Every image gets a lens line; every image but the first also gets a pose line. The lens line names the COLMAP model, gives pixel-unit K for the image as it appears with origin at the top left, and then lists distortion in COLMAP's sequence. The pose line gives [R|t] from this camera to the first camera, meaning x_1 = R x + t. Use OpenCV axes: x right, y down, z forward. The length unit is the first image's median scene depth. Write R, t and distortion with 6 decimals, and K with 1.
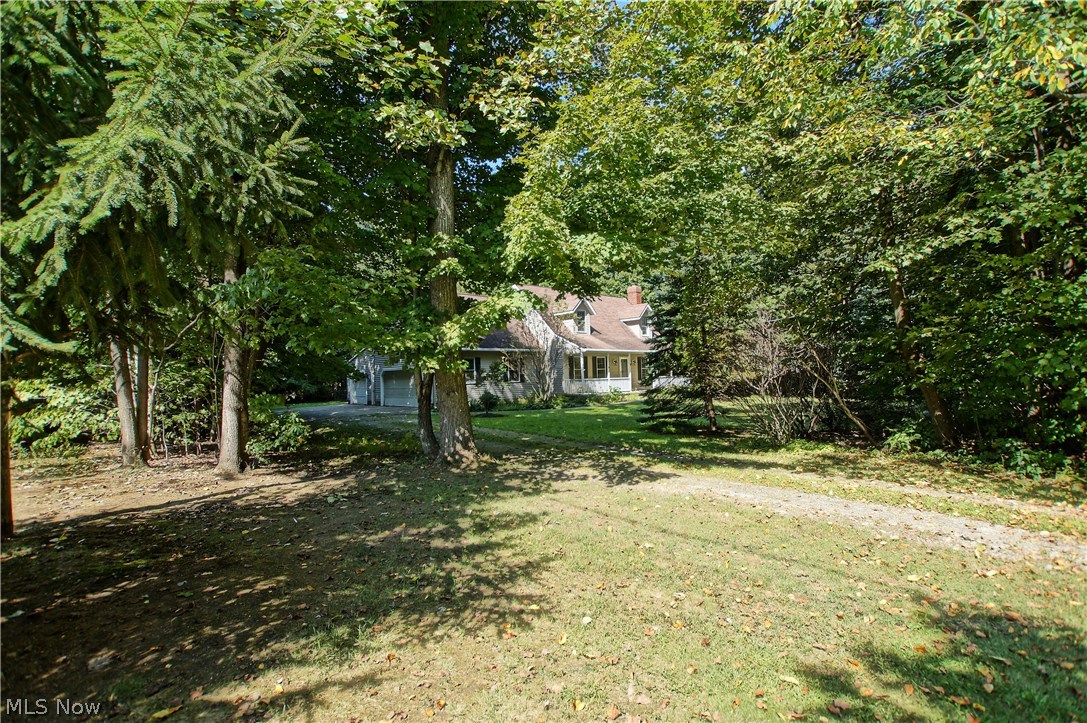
lens RADIAL K [[534.6, 0, 546.9], [0, 534.6, 360.3], [0, 0, 1]] dist [-0.063749, 0.031391]
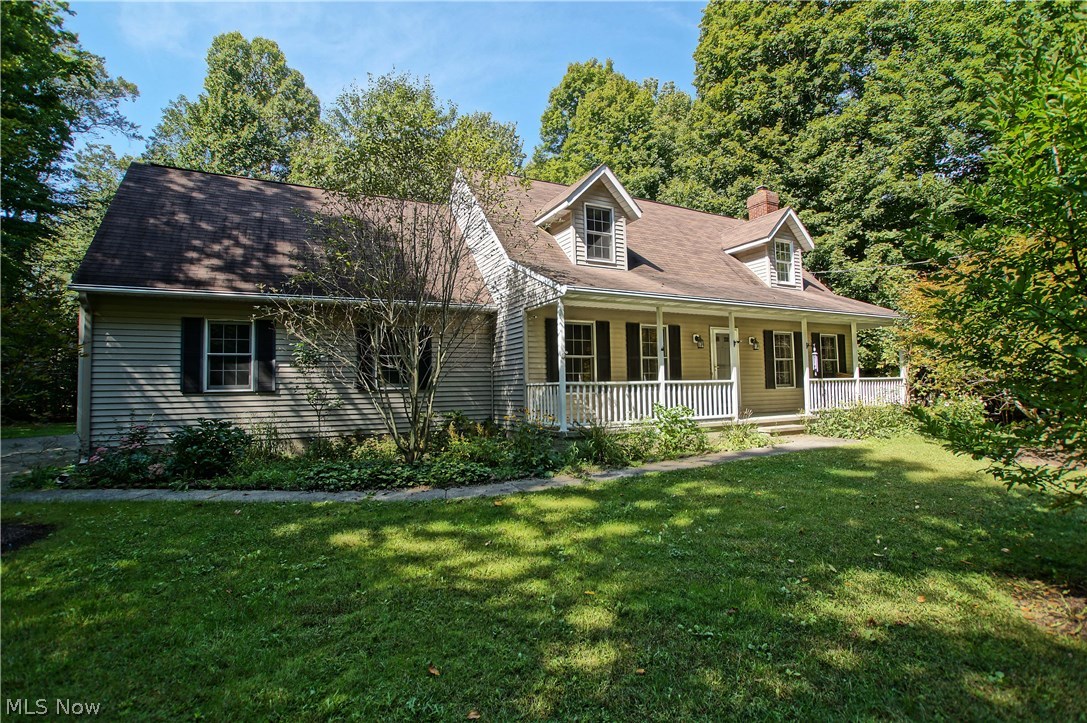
lens RADIAL K [[534.6, 0, 546.9], [0, 534.6, 360.3], [0, 0, 1]] dist [-0.063749, 0.031391]
pose [[0.964300, -0.008001, -0.264693, 0.125175], [0.000988, 0.999645, -0.026617, 0.026073], [0.264812, 0.025406, 0.963965, 0.615375]]
